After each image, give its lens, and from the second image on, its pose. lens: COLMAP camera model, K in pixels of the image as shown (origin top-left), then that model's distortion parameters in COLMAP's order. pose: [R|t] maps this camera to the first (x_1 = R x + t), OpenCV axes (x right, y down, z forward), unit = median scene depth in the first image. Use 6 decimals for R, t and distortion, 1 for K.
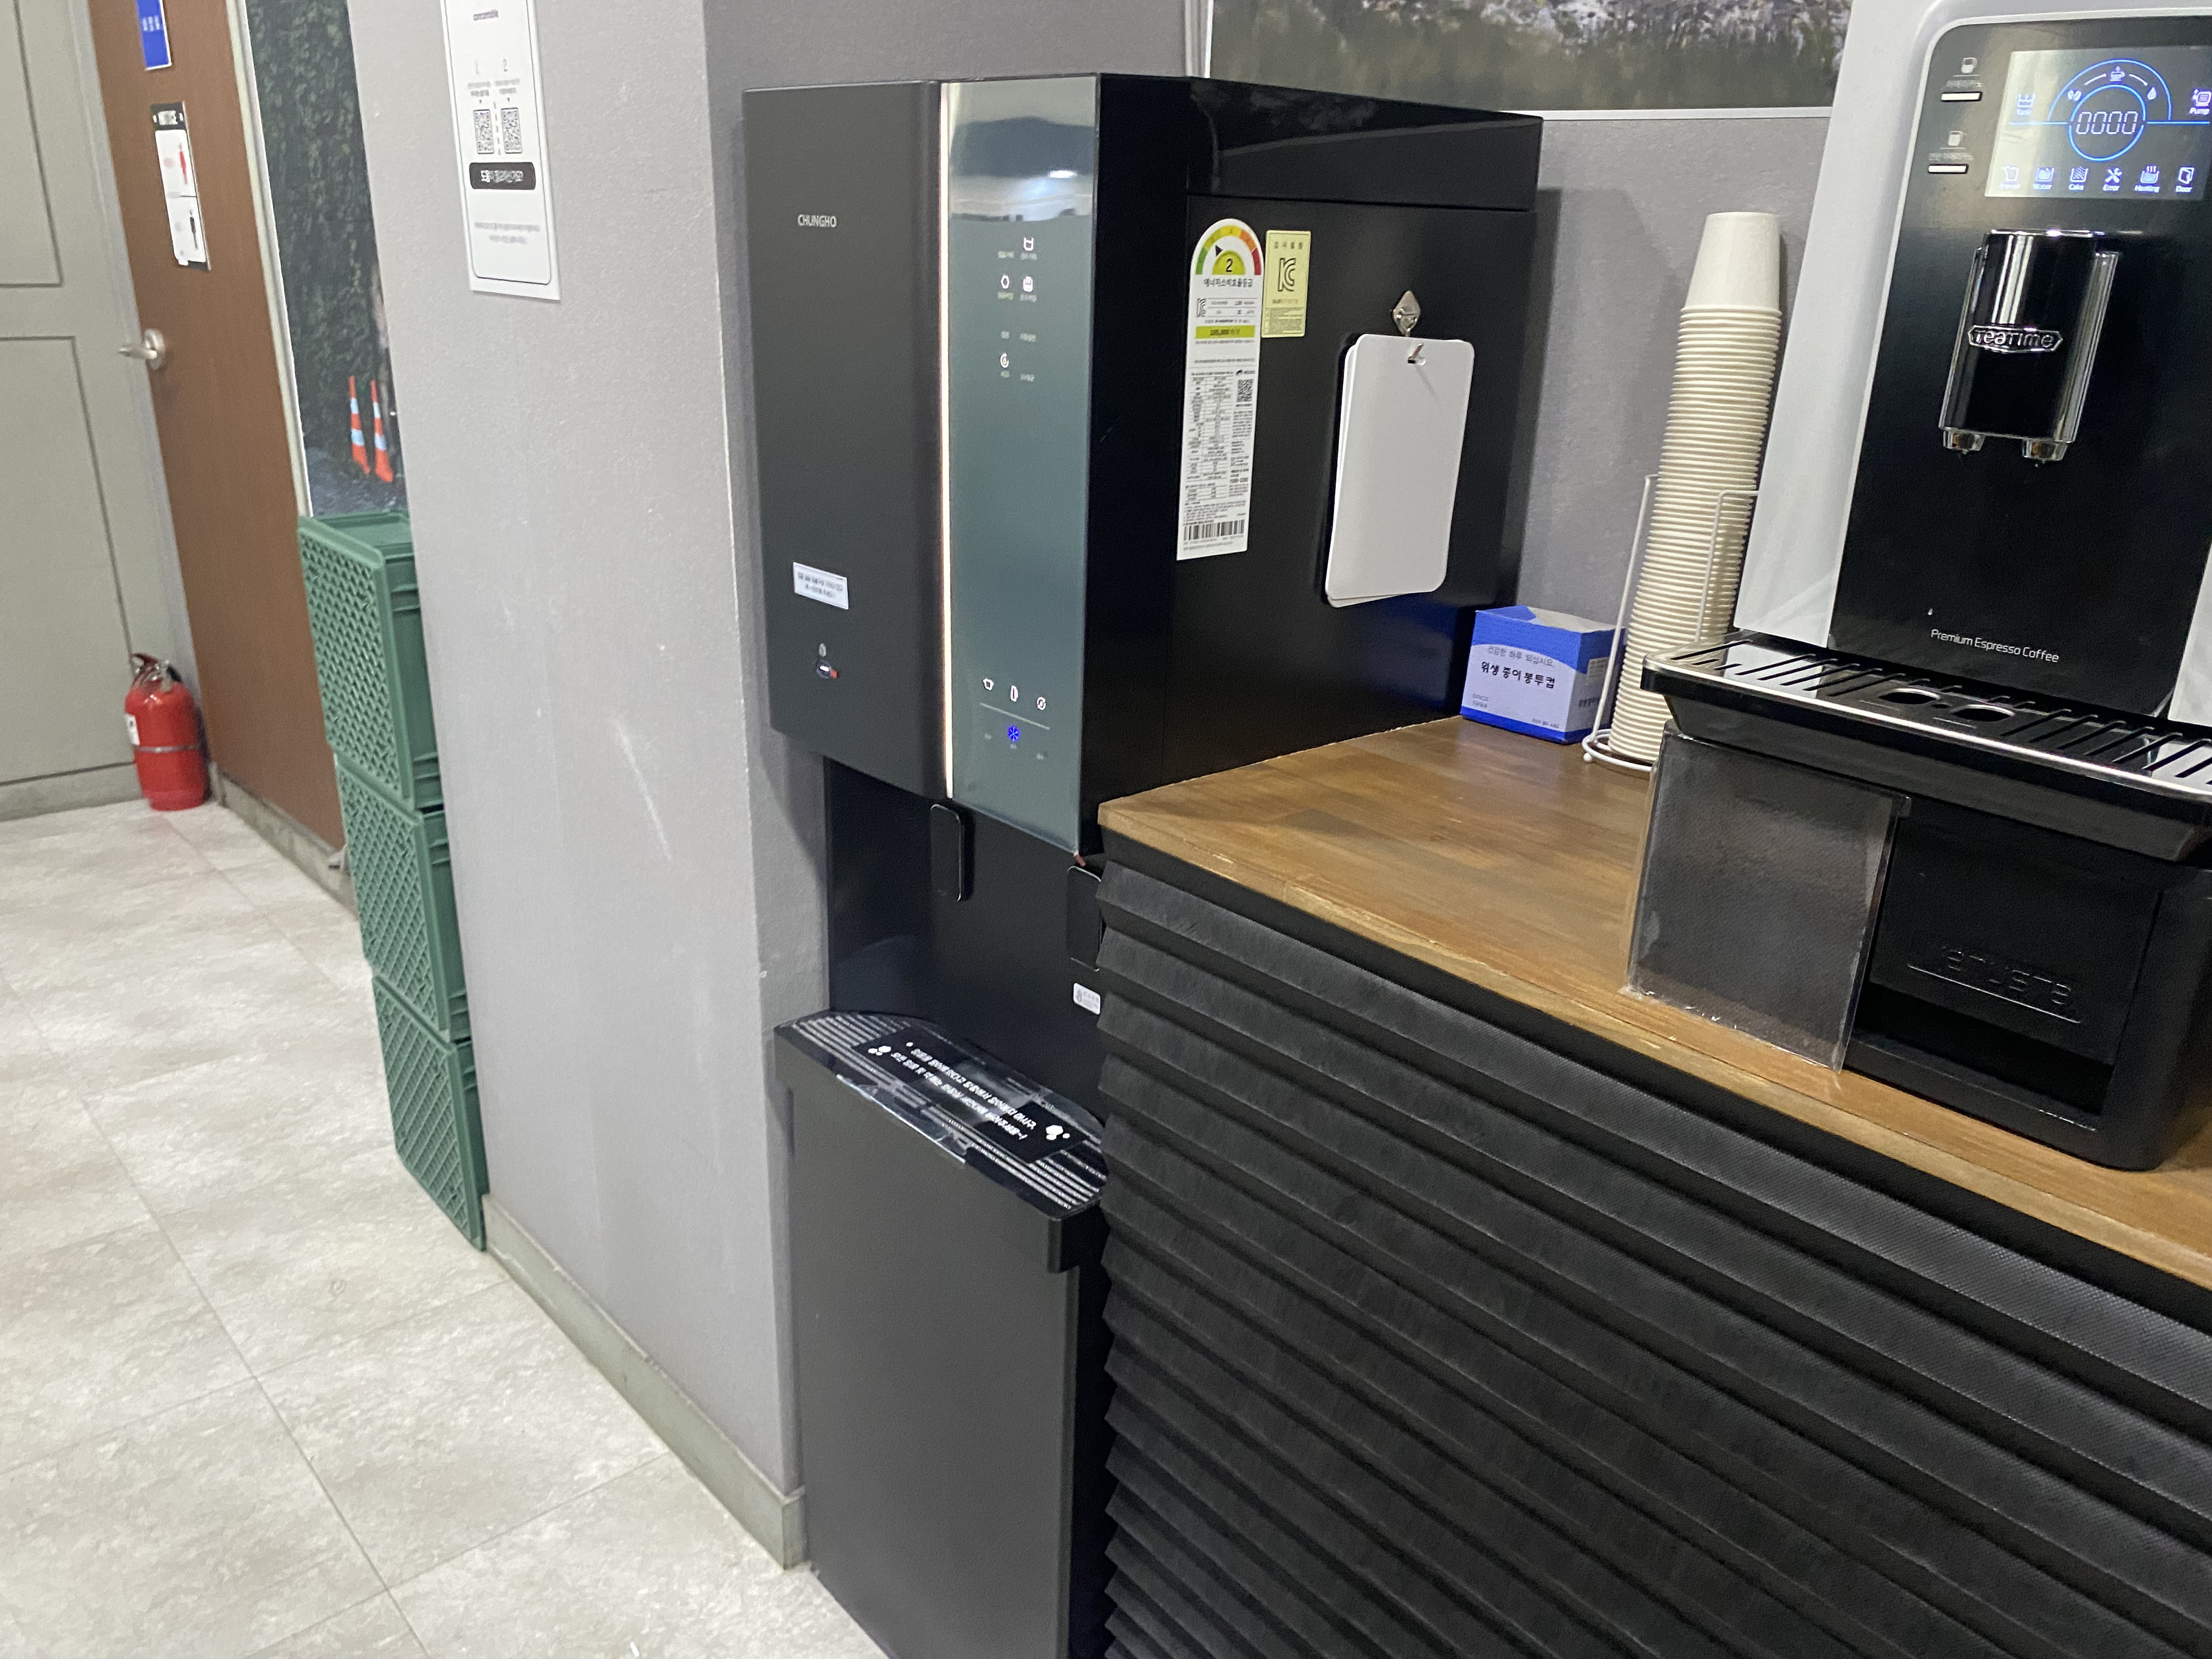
lens RADIAL K [[1692.5, 0, 1106.0], [0, 1692.5, 829.5], [0, 0, 1]] dist [0.047914, -0.049918]
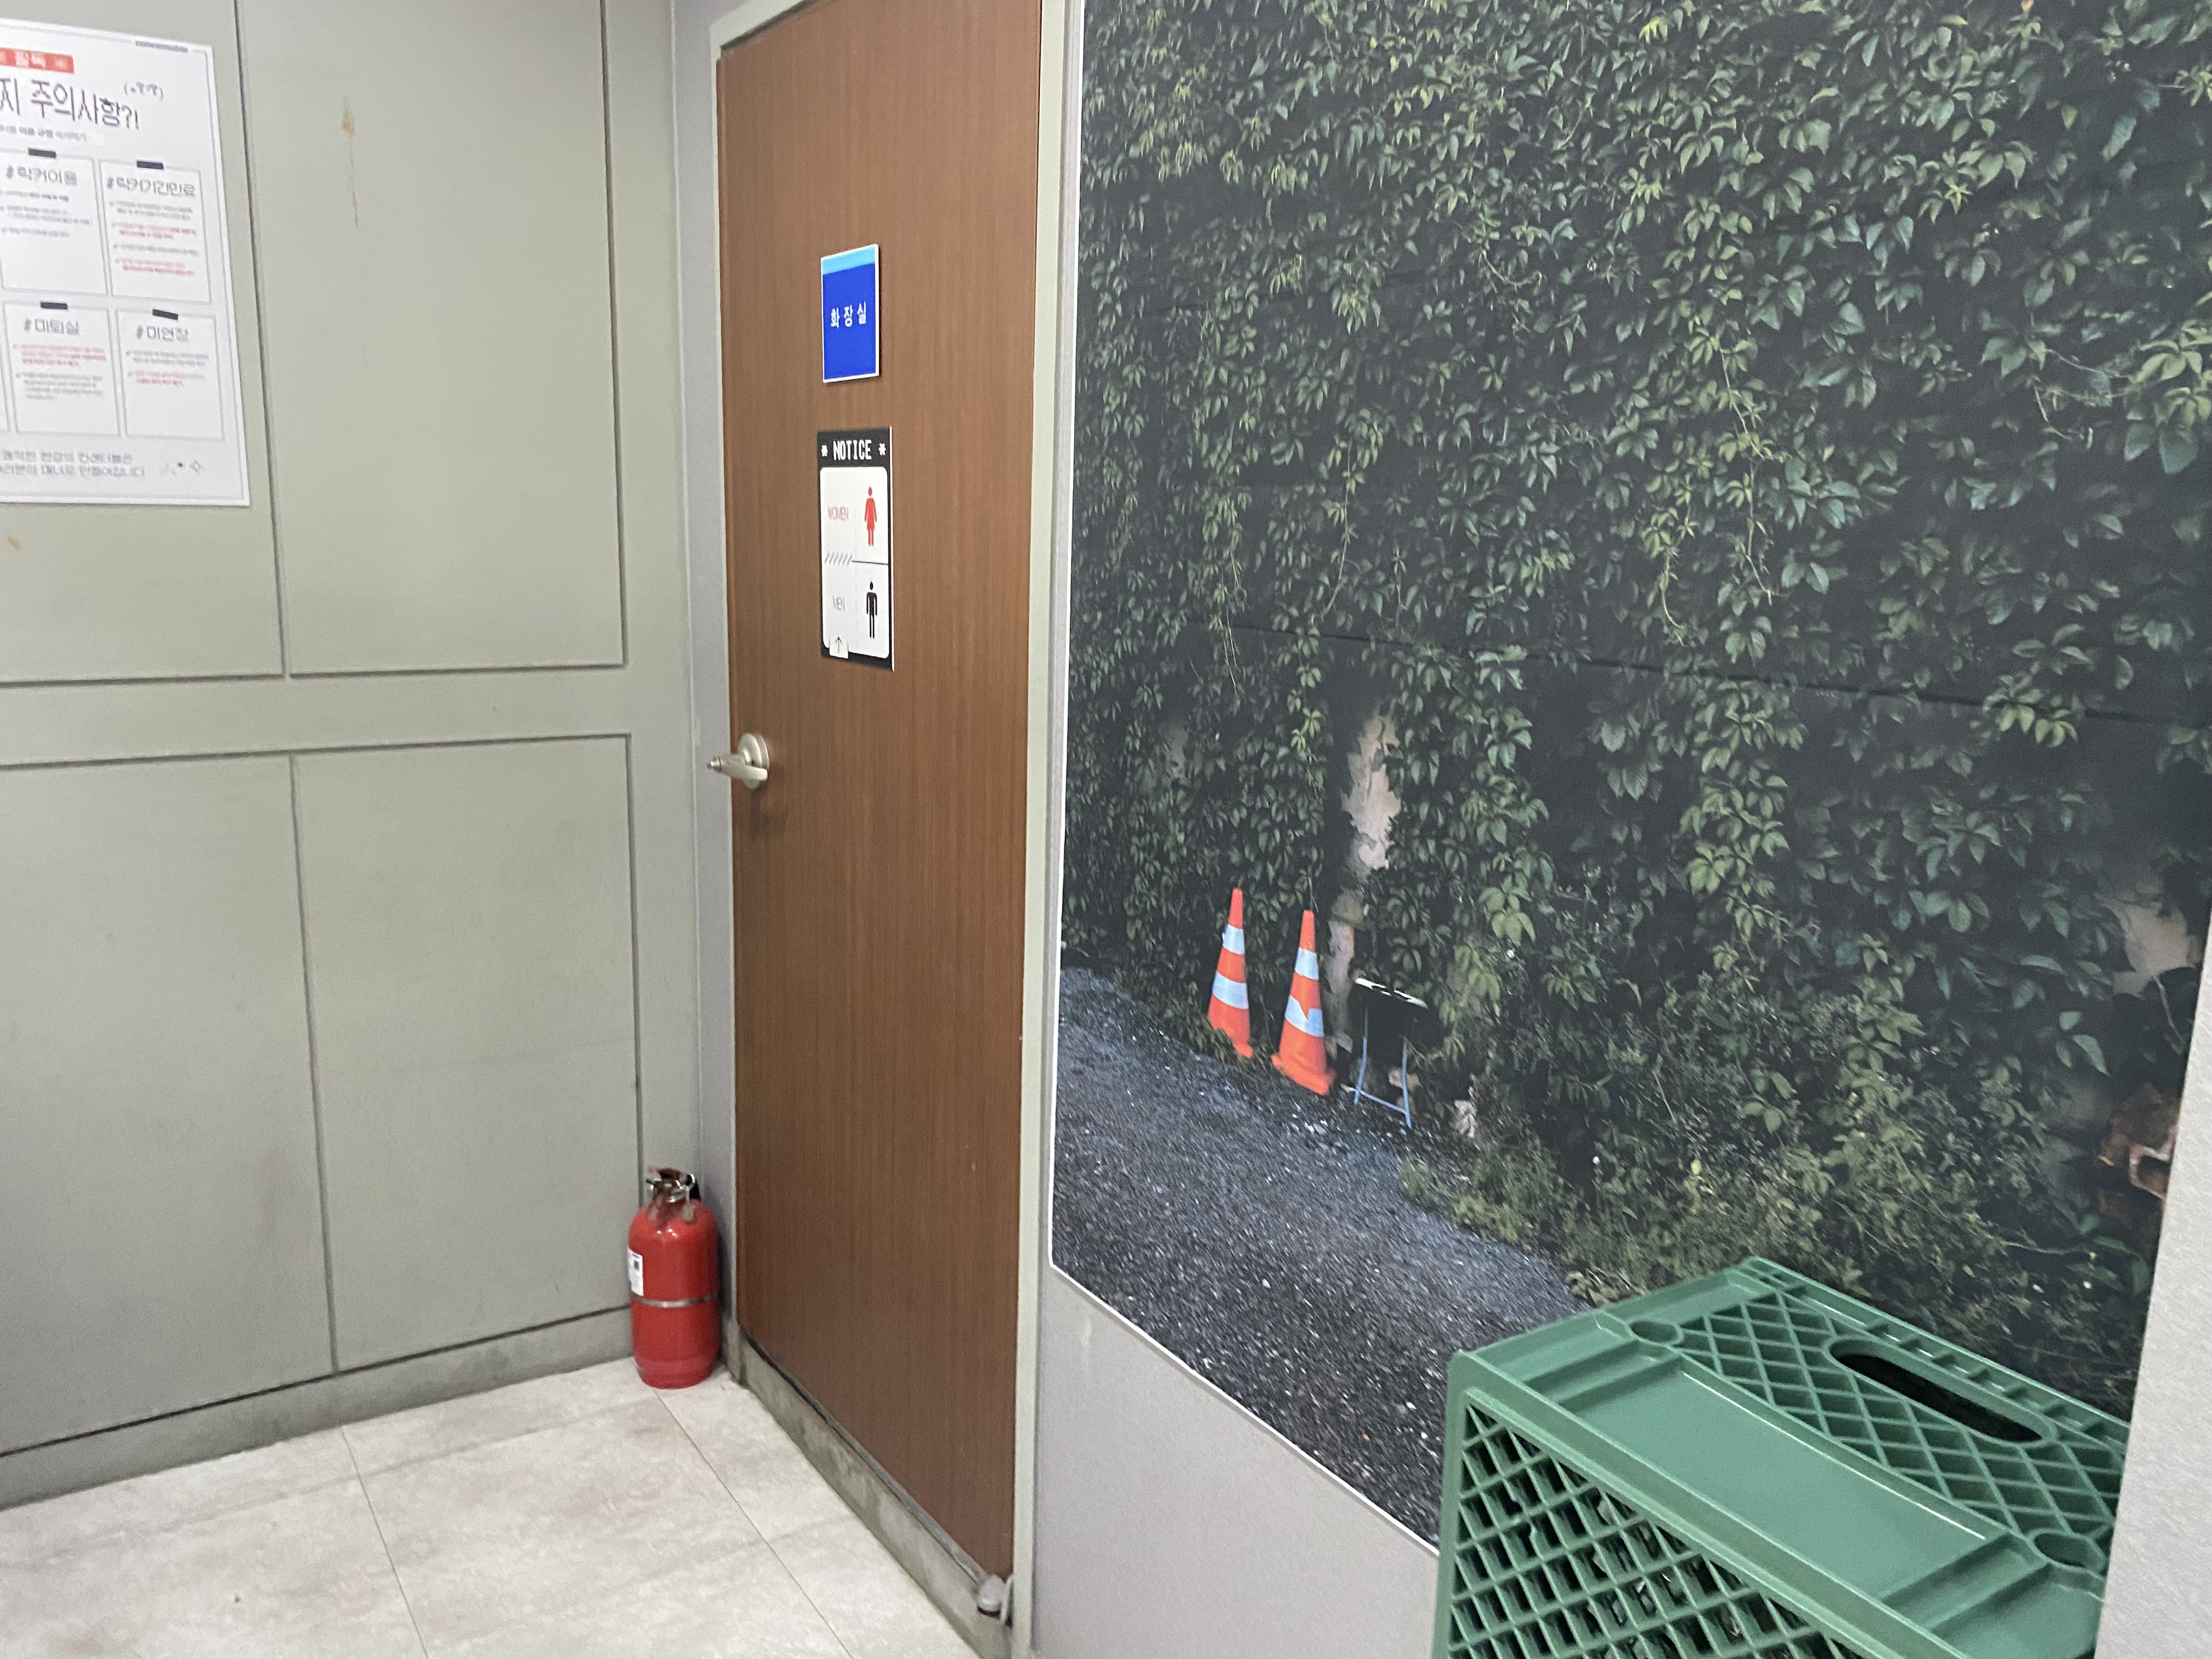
lens RADIAL K [[1707.7, 0, 1106.0], [0, 1707.7, 829.5], [0, 0, 1]] dist [0.088474, -0.202268]
pose [[0.989250, 0.025361, -0.144021, -0.683893], [-0.048354, 0.986178, -0.158476, -0.327659], [0.138011, 0.163737, 0.976803, 0.747505]]
